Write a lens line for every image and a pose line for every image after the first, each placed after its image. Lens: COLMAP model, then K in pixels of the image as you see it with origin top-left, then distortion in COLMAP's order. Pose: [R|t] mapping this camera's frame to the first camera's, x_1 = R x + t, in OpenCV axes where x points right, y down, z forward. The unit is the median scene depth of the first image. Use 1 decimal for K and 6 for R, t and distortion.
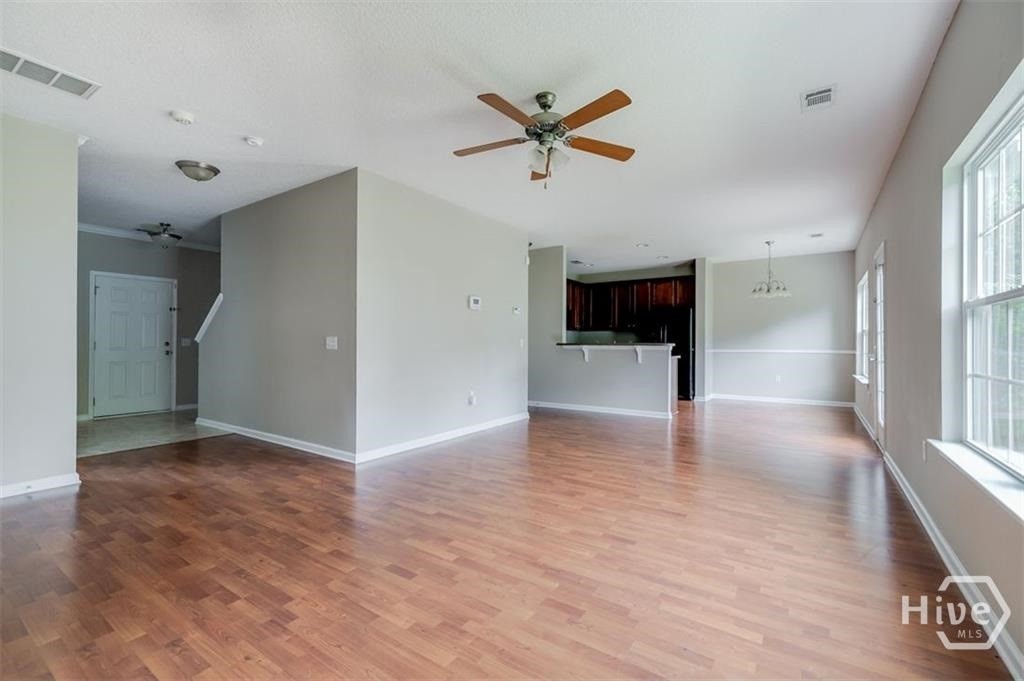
lens RADIAL K [[443.0, 0, 520.4], [0, 443.0, 342.5], [0, 0, 1]] dist [0.000860, 0.000214]
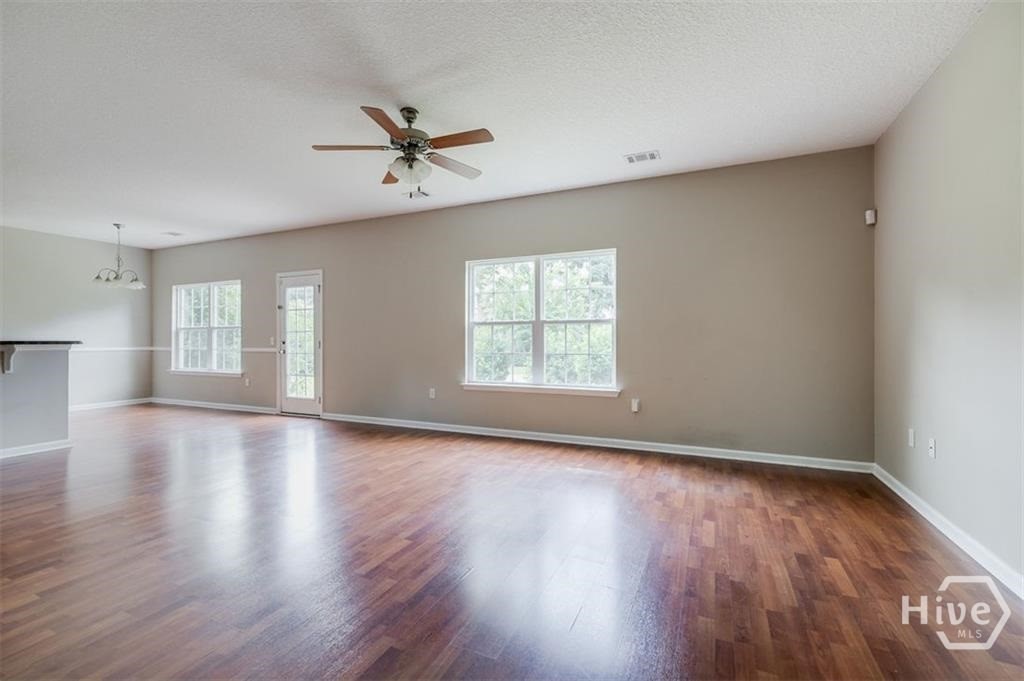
lens RADIAL K [[443.0, 0, 507.2], [0, 443.0, 340.3], [0, 0, 1]] dist [0.000860, 0.000214]
pose [[-0.152509, -0.005550, 0.988286, -1.044498], [0.004371, 0.999971, 0.006290, -0.003305], [-0.988292, 0.005280, -0.152480, 0.926814]]
